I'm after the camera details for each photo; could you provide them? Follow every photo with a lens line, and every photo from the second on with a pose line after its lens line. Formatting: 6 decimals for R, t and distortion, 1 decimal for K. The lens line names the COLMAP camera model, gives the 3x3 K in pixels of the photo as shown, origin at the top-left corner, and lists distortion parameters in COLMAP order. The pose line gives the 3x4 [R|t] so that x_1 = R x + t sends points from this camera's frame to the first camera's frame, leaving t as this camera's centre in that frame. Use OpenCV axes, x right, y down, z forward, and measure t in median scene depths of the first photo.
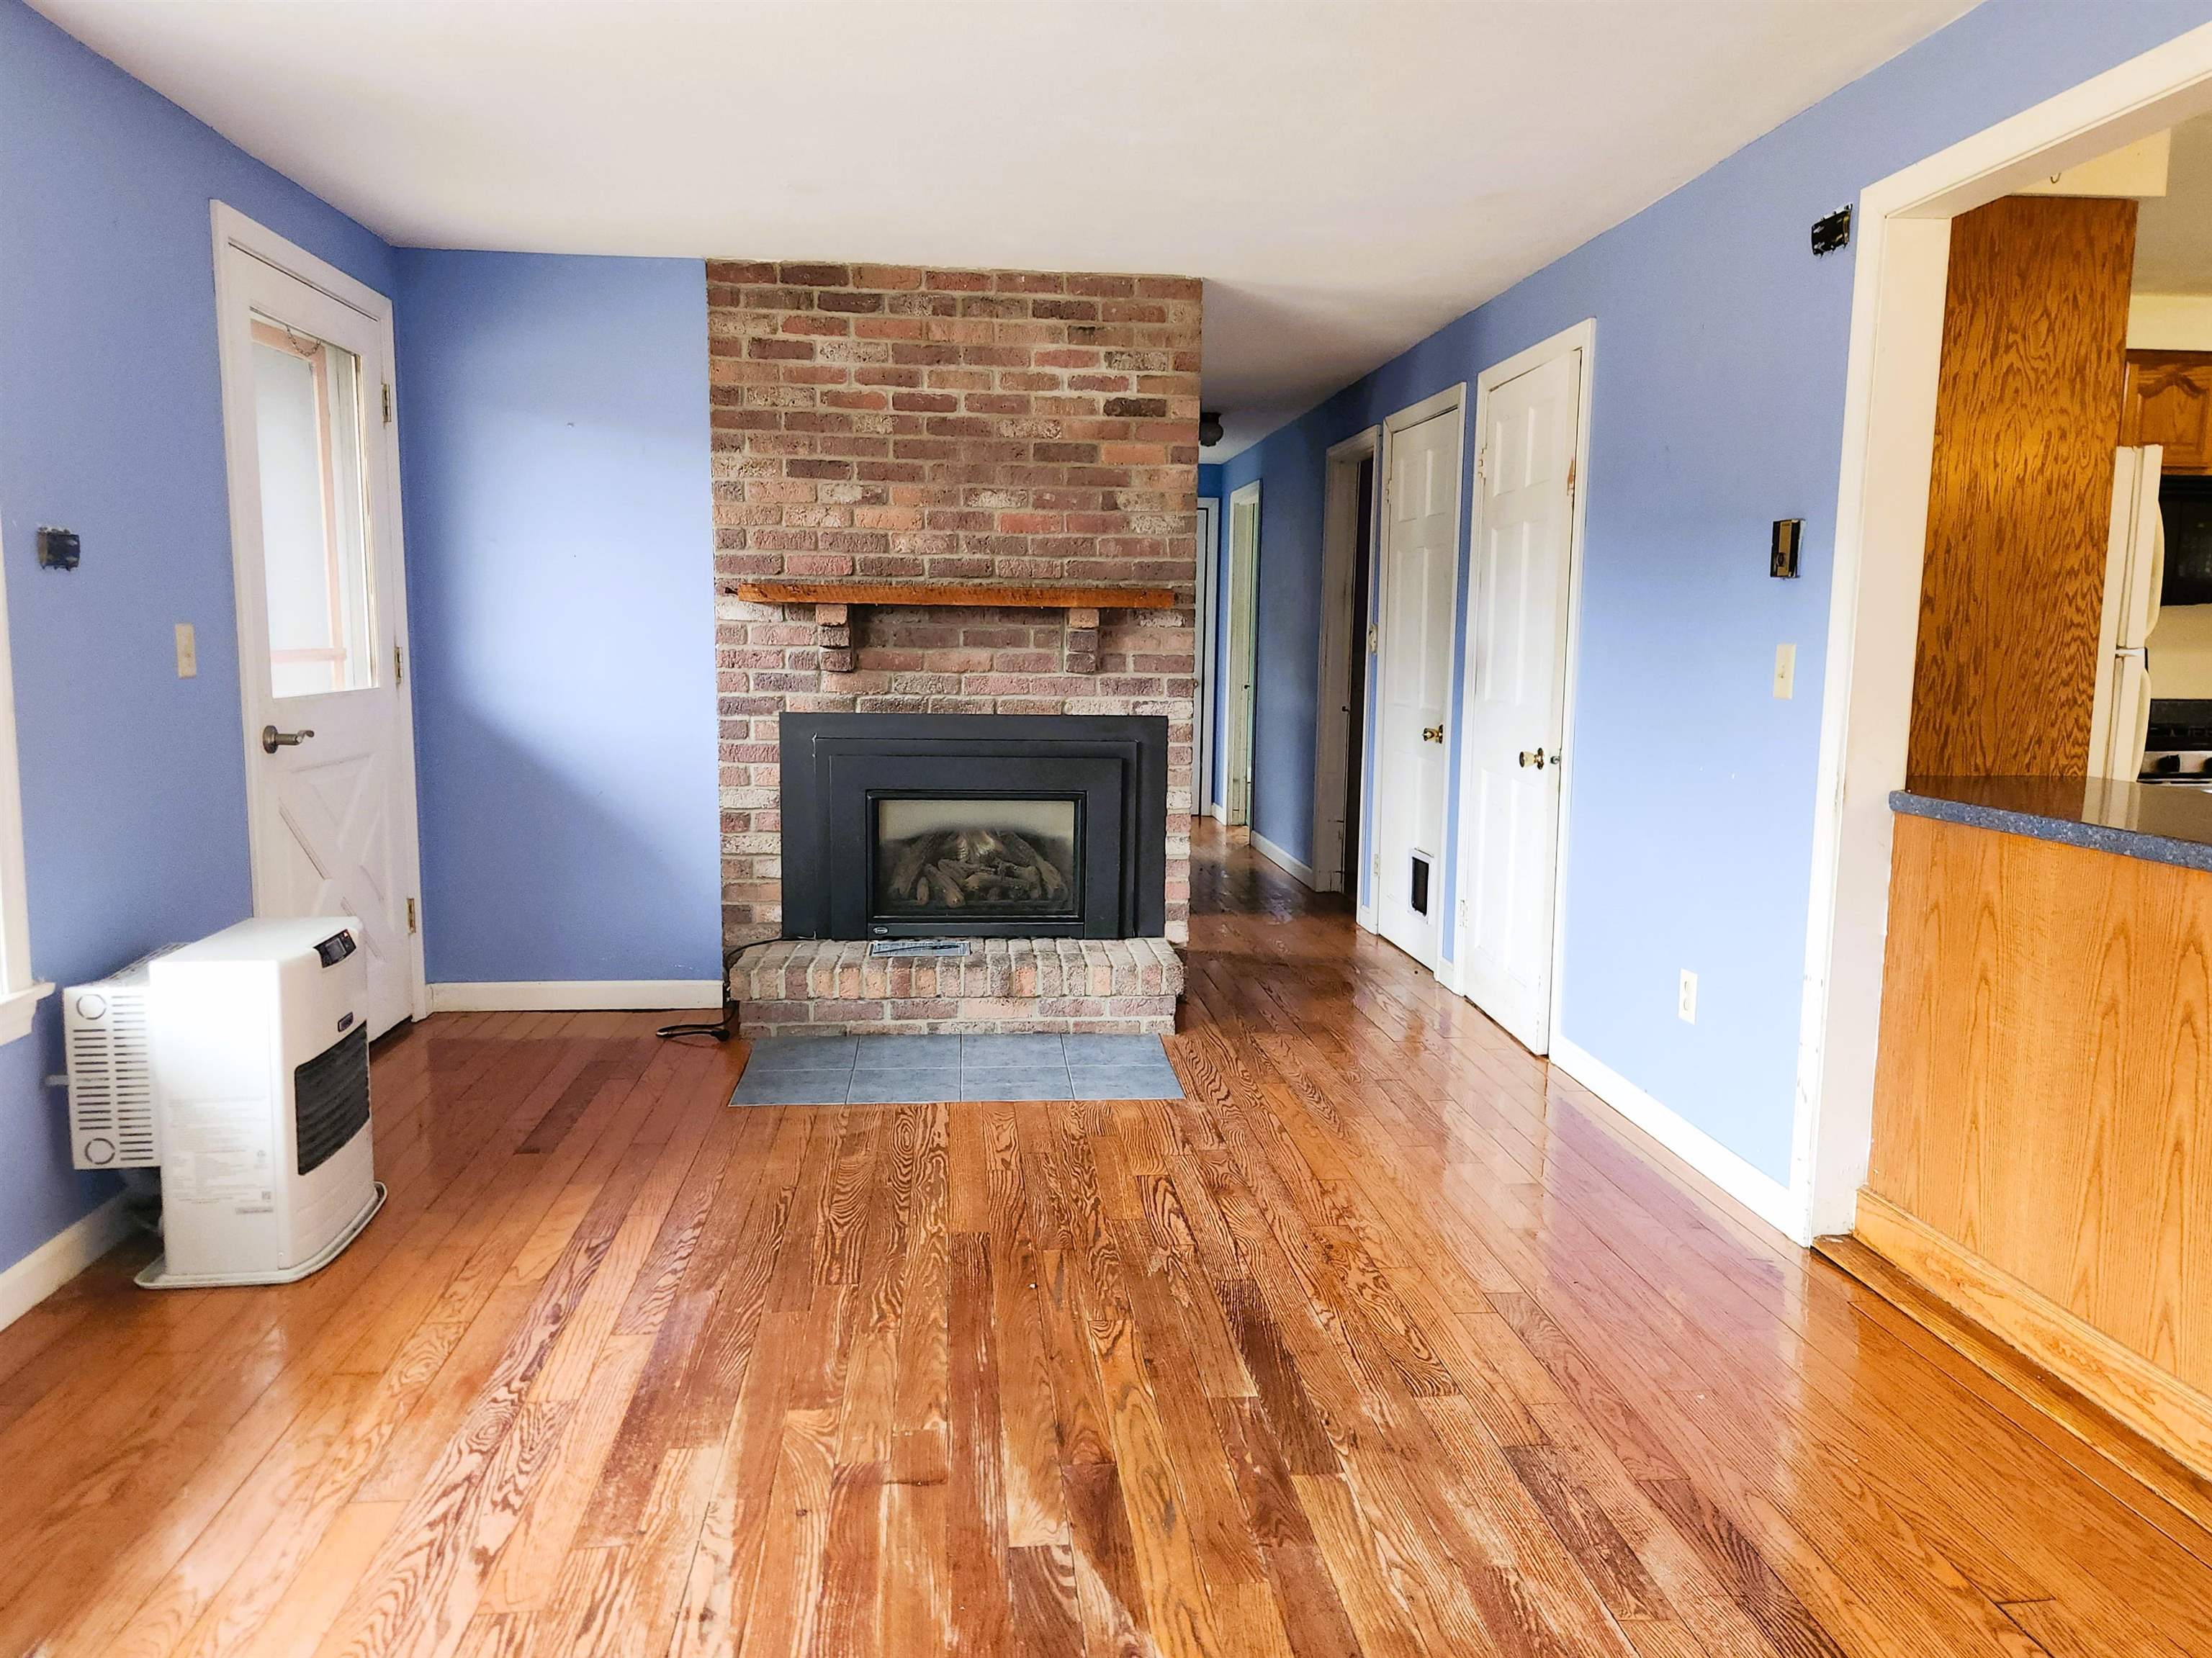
lens RADIAL K [[1546.7, 0, 1092.8], [0, 1546.7, 812.6], [0, 0, 1]] dist [0.079952, -0.070322]
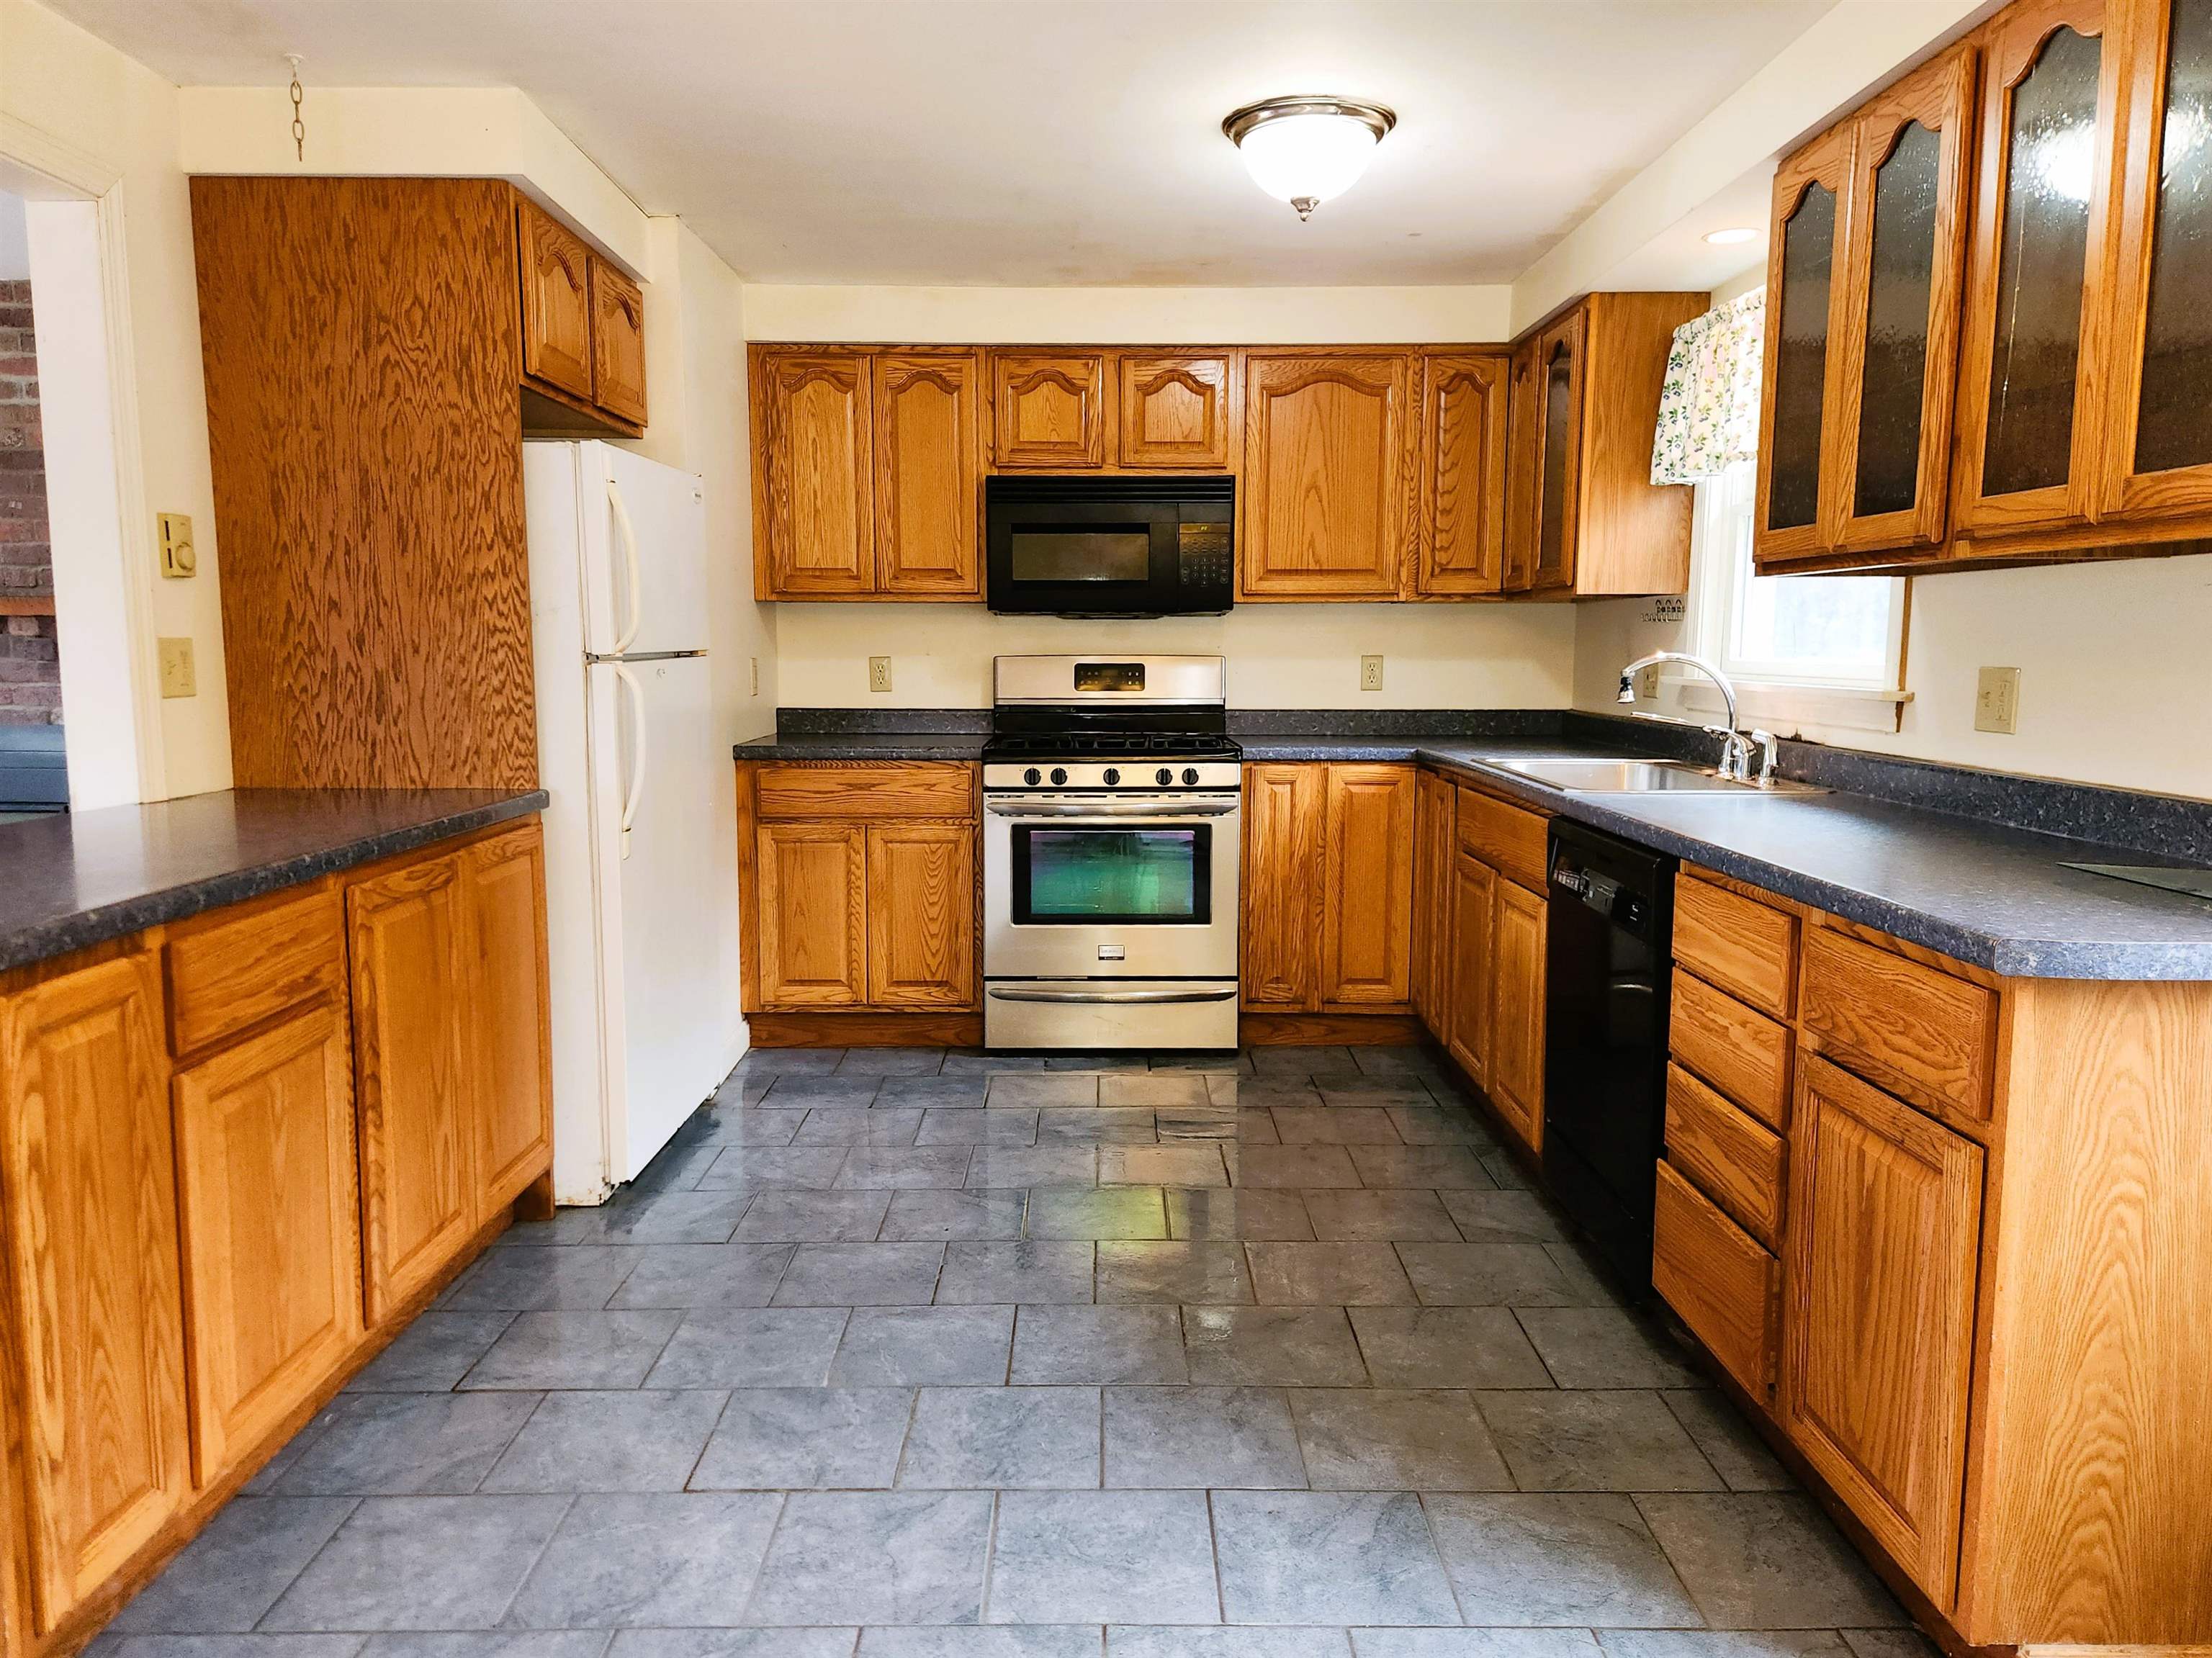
lens RADIAL K [[1546.7, 0, 1082.3], [0, 1546.7, 820.1], [0, 0, 1]] dist [0.079952, -0.070322]
pose [[0.996095, 0.001742, -0.088268, 1.067239], [-0.002314, 0.999977, -0.006384, 0.001027], [0.088255, 0.006563, 0.996076, 0.093093]]
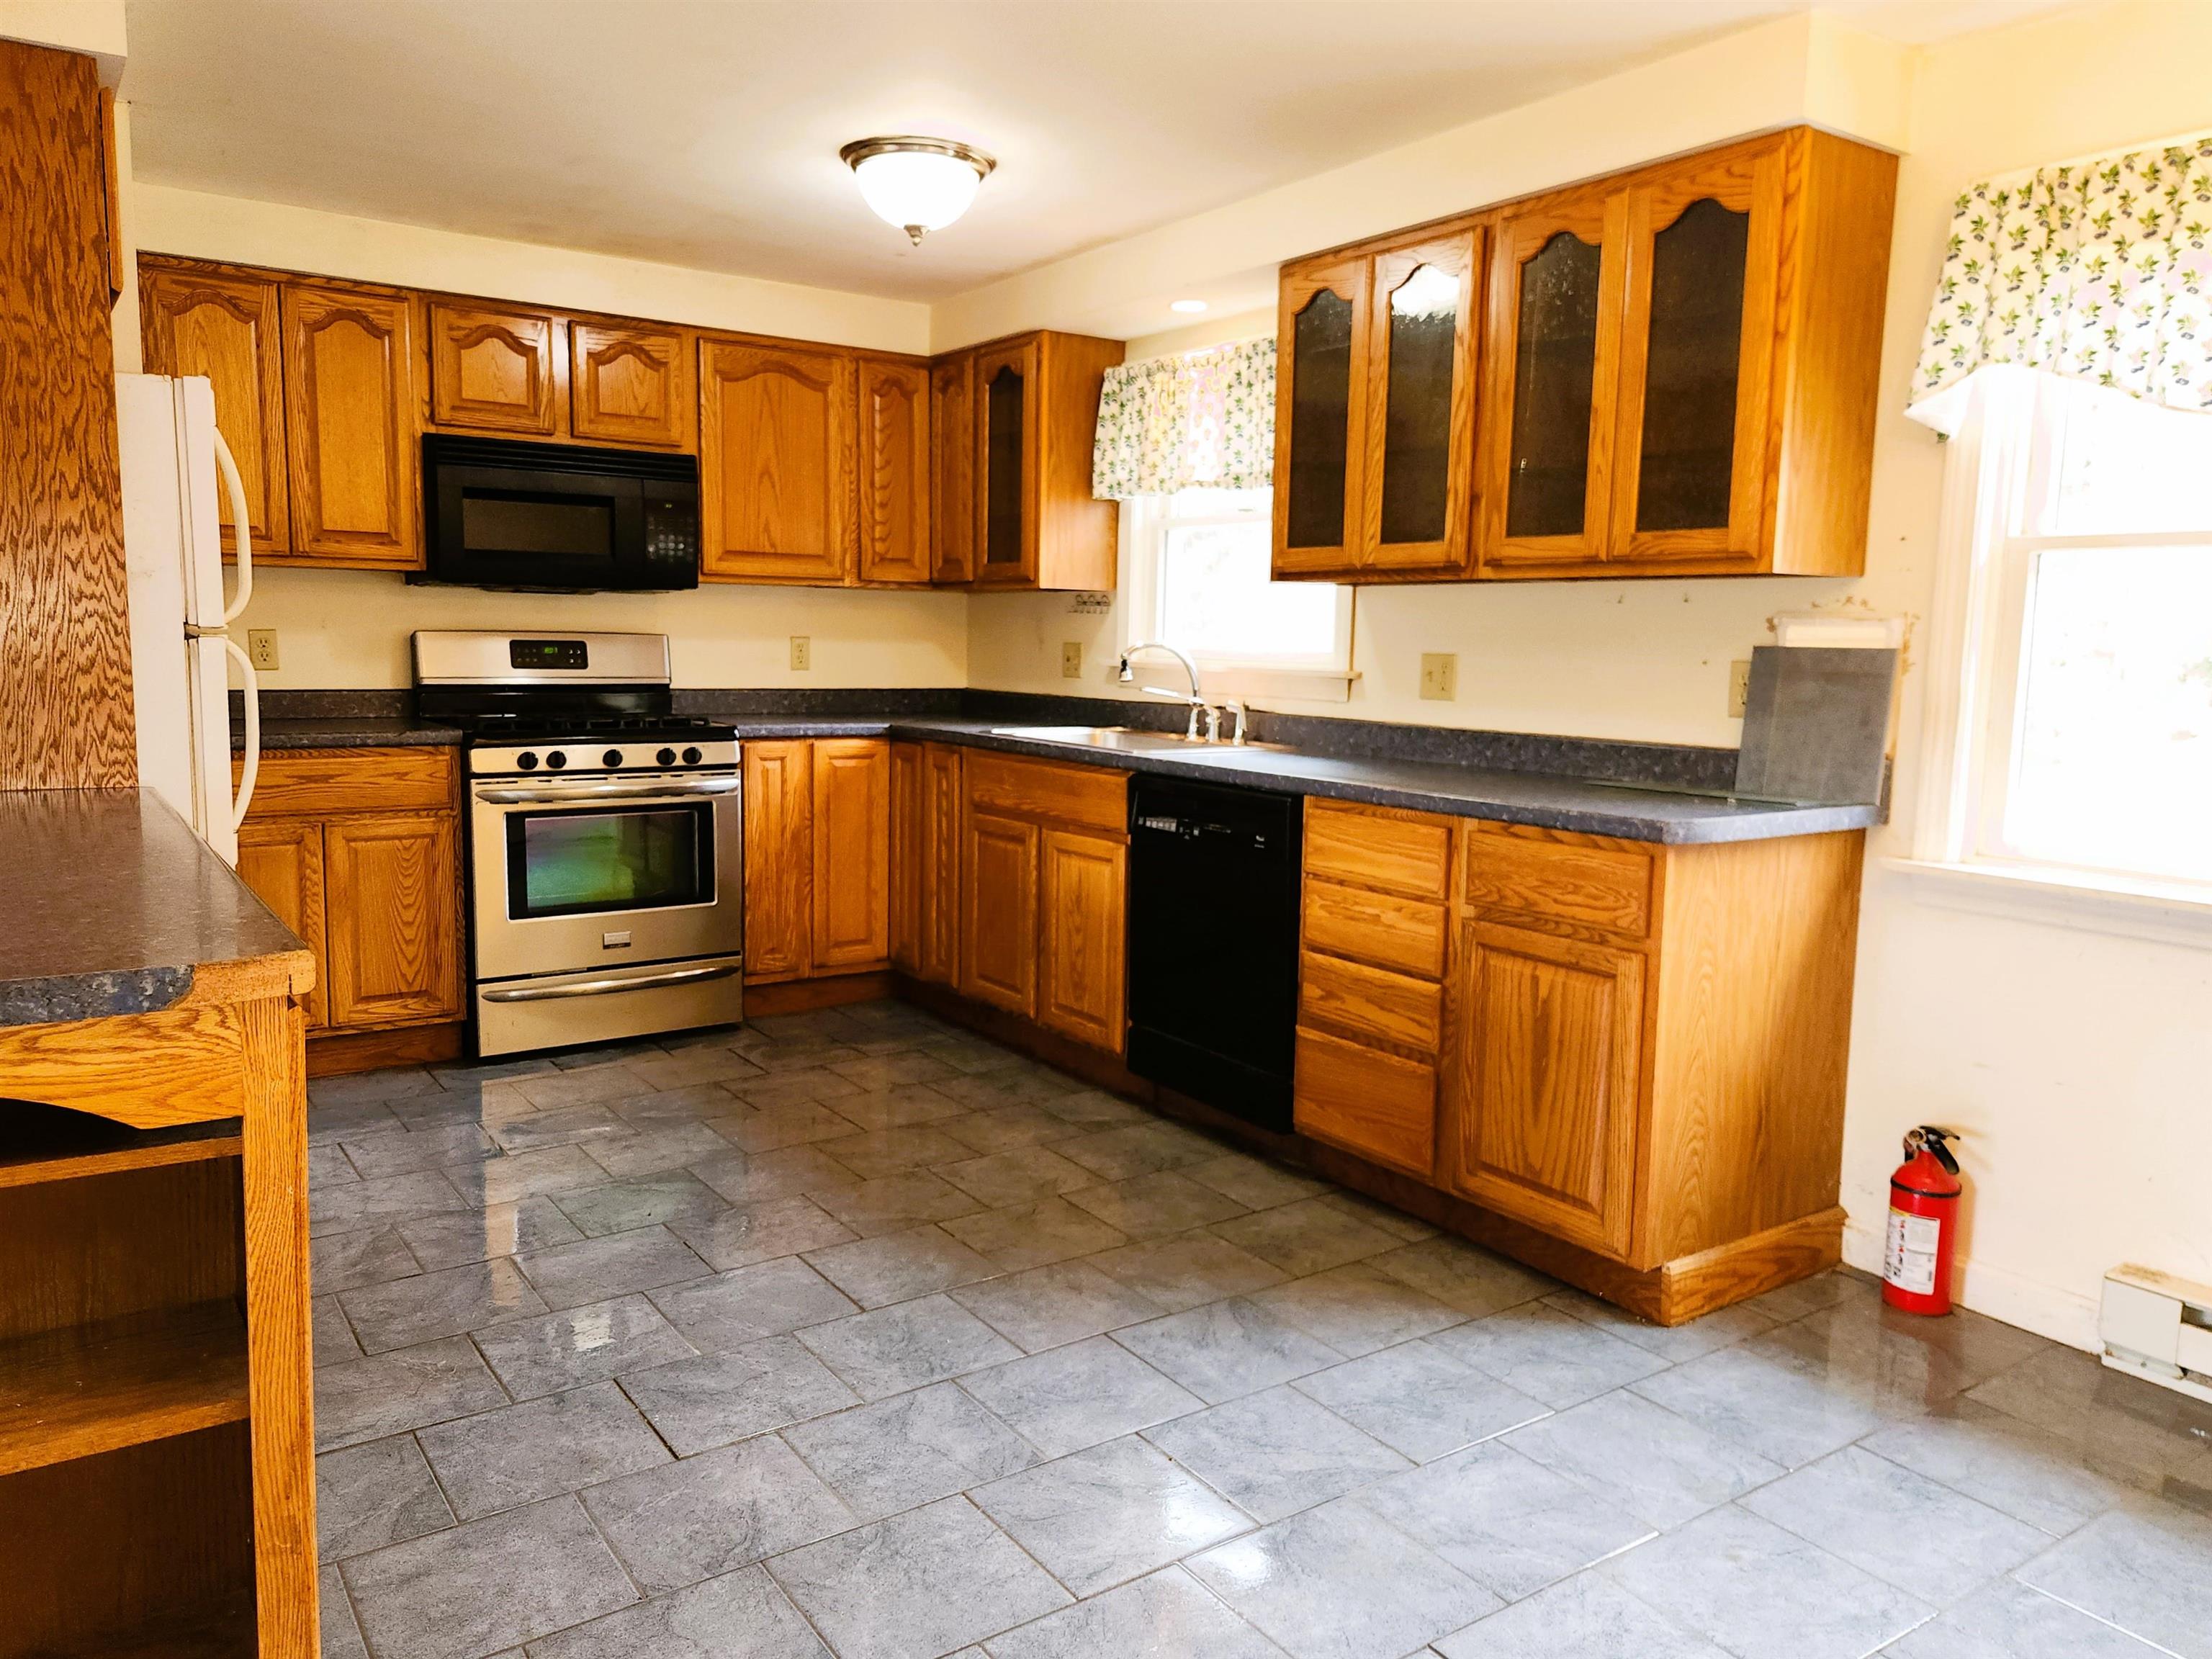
lens RADIAL K [[1616.0, 0, 1113.4], [0, 1616.0, 817.8], [0, 0, 1]] dist [0.072849, -0.061657]
pose [[0.865403, -0.052546, 0.498314, 0.656880], [0.051674, 0.998543, 0.015553, 0.005307], [-0.498405, 0.012290, 0.866857, 0.035552]]
